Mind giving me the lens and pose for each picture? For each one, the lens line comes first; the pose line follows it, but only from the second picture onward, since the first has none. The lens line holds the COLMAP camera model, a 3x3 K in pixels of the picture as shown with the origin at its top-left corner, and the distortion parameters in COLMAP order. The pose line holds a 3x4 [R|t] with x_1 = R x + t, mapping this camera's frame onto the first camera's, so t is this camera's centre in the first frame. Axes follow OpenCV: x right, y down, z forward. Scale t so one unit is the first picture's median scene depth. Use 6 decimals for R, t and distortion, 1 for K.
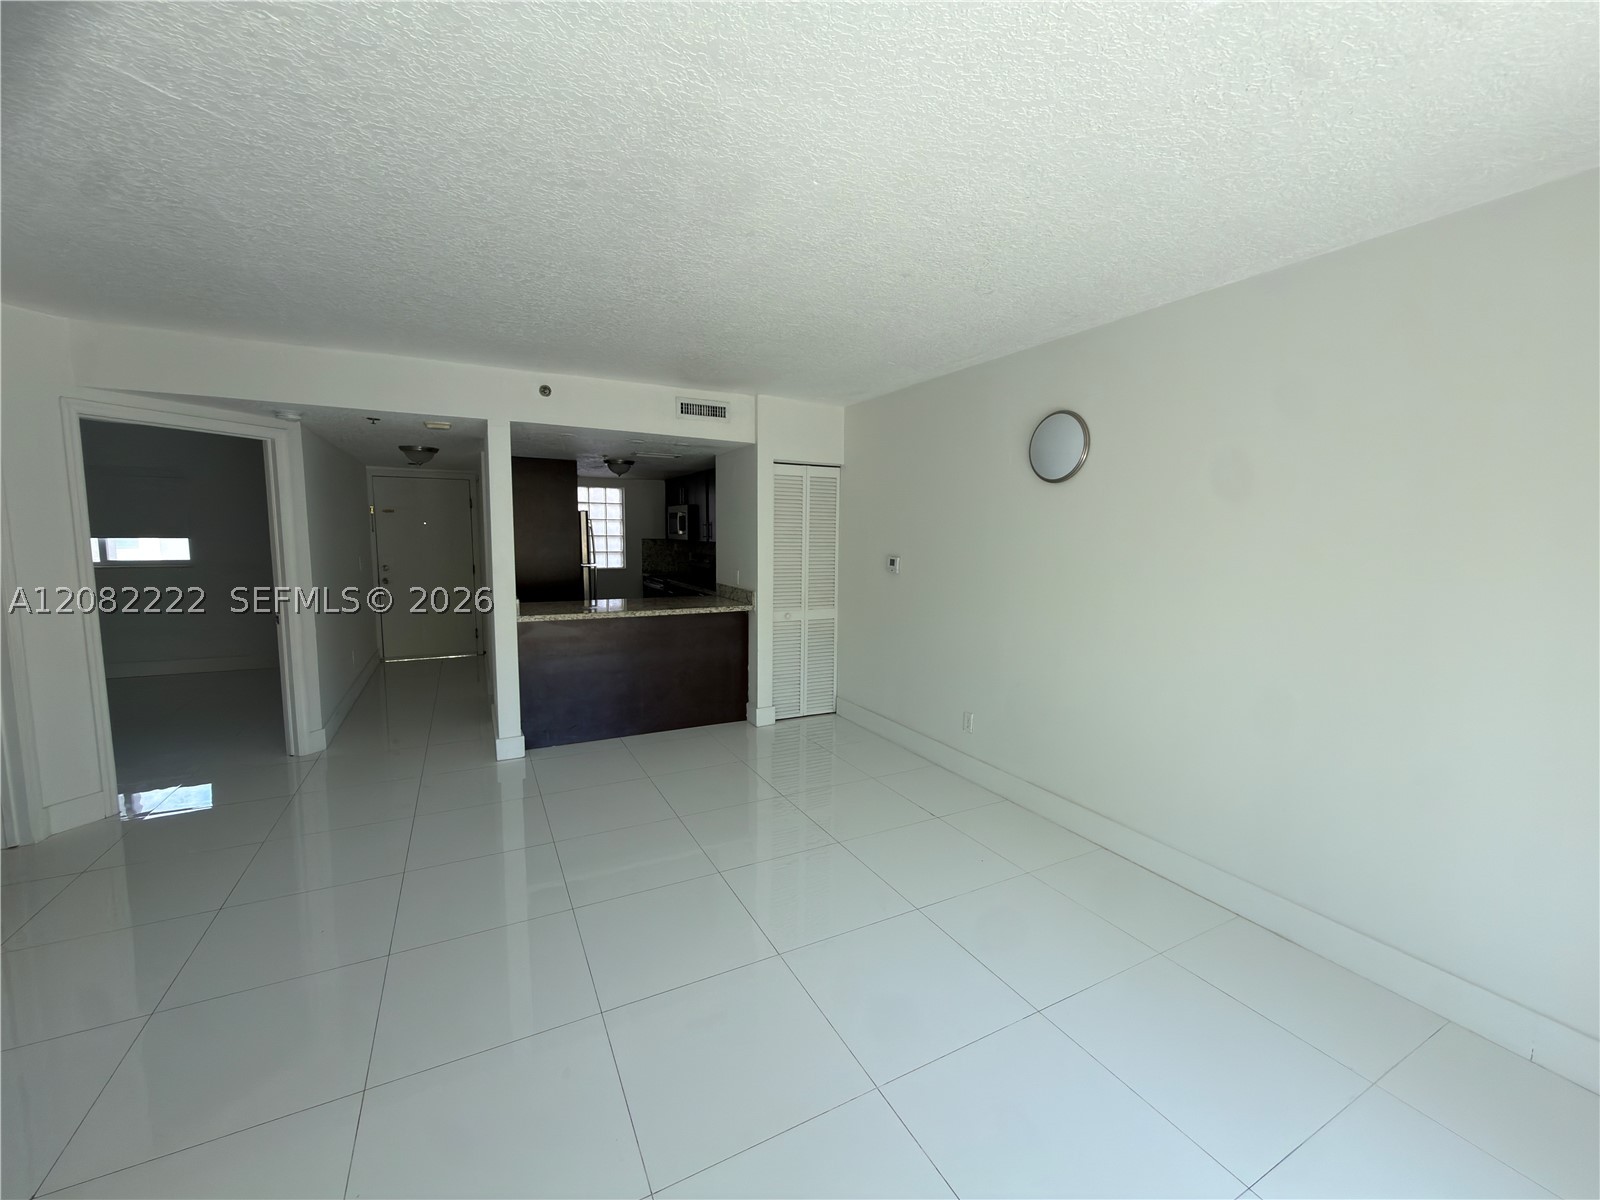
lens RADIAL K [[645.2, 0, 800.0], [0, 645.2, 600.0], [0, 0, 1]] dist [0.011529, 0.000554]
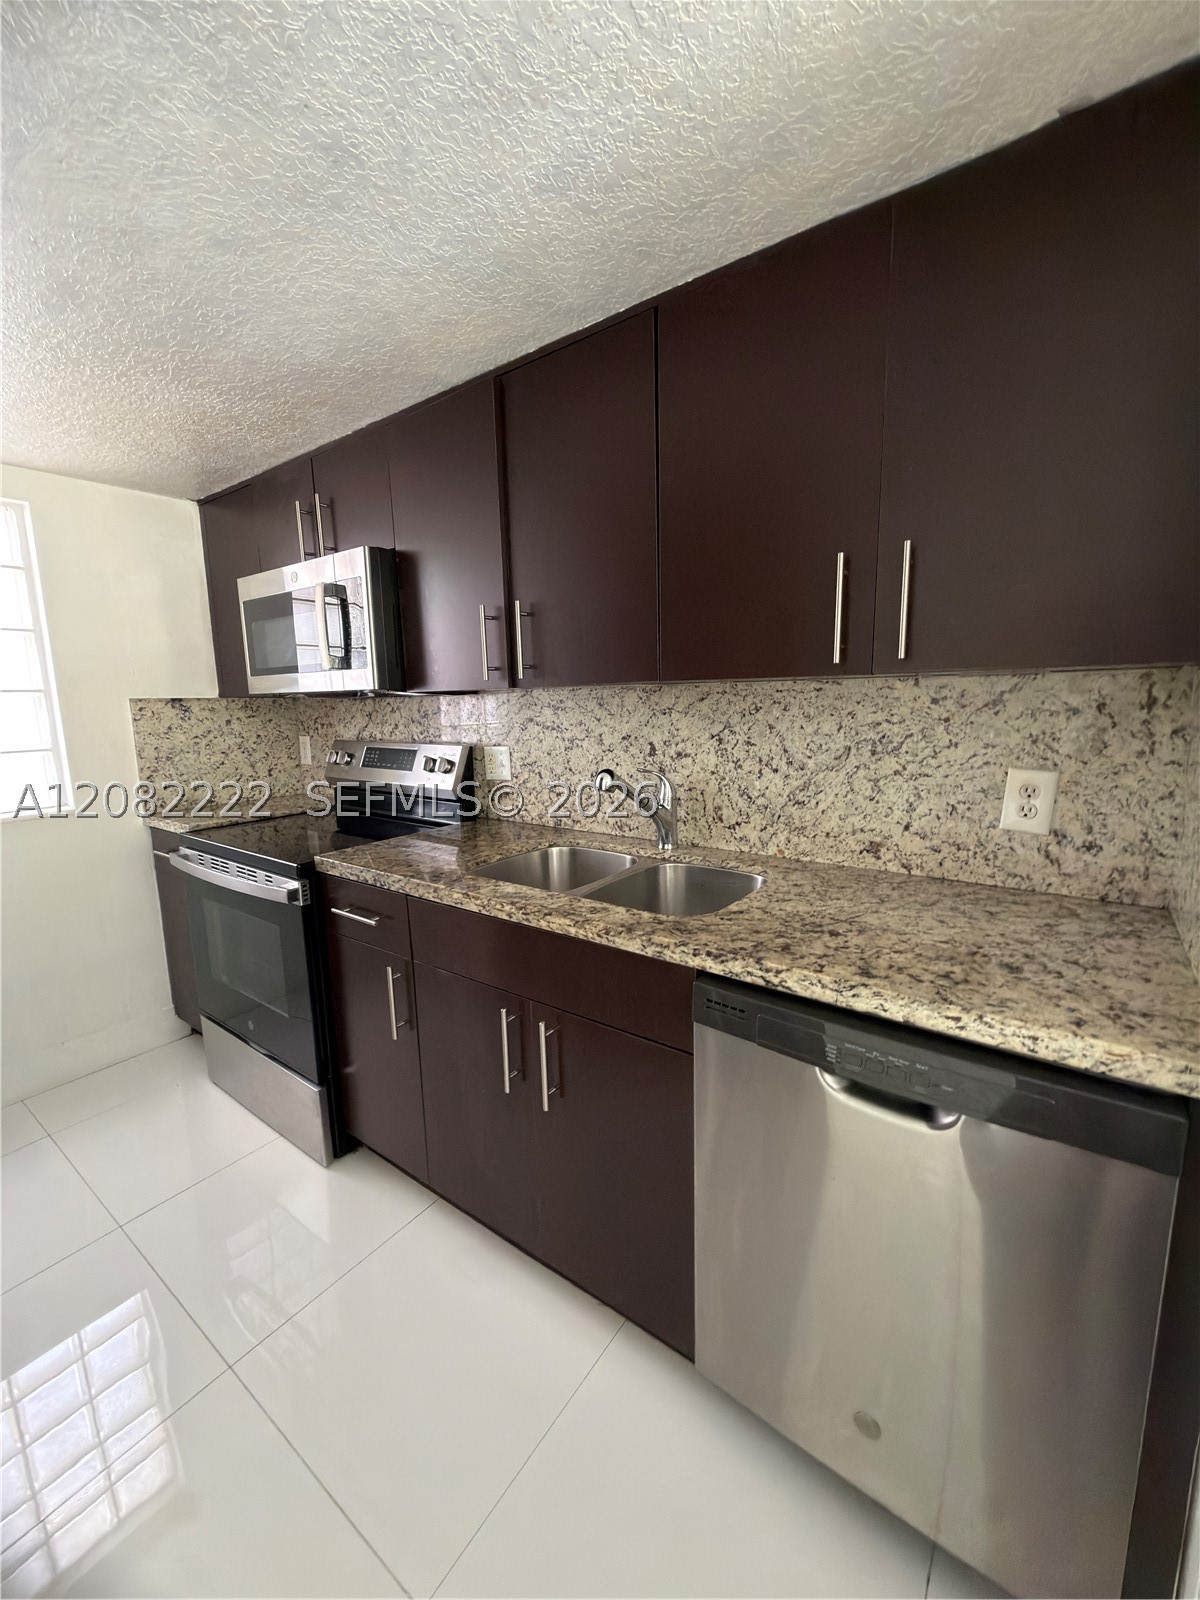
lens RADIAL K [[643.3, 0, 600.0], [0, 643.3, 800.0], [0, 0, 1]] dist [0.007172, -0.000058]
pose [[0.896473, -0.095401, 0.432706, -0.373631], [0.073237, 0.995018, 0.067644, -0.108641], [-0.437004, -0.028951, 0.898994, 1.301906]]
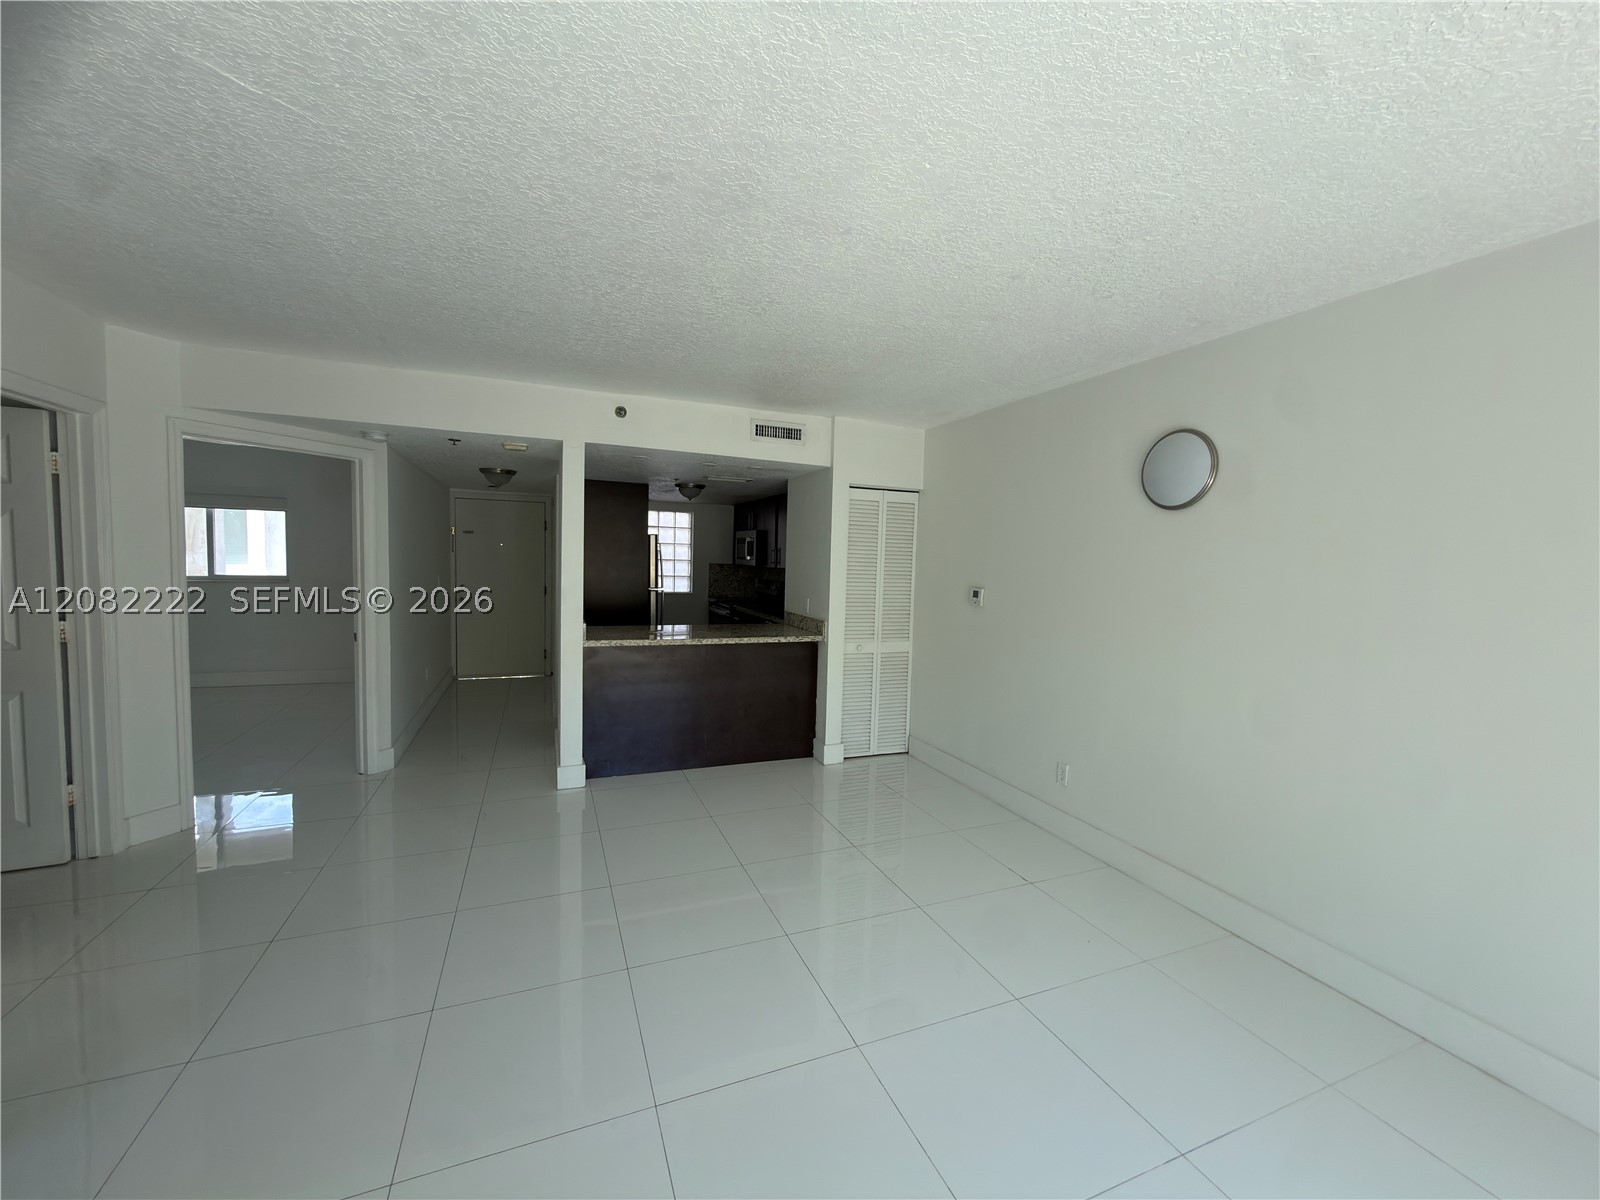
lens RADIAL K [[643.3, 0, 800.0], [0, 643.3, 600.0], [0, 0, 1]] dist [0.007172, -0.000058]
pose [[0.995340, 0.024702, -0.093205, -0.024484], [-0.028531, 0.998793, -0.039977, -0.006578], [0.092105, 0.042450, 0.994844, 0.063938]]
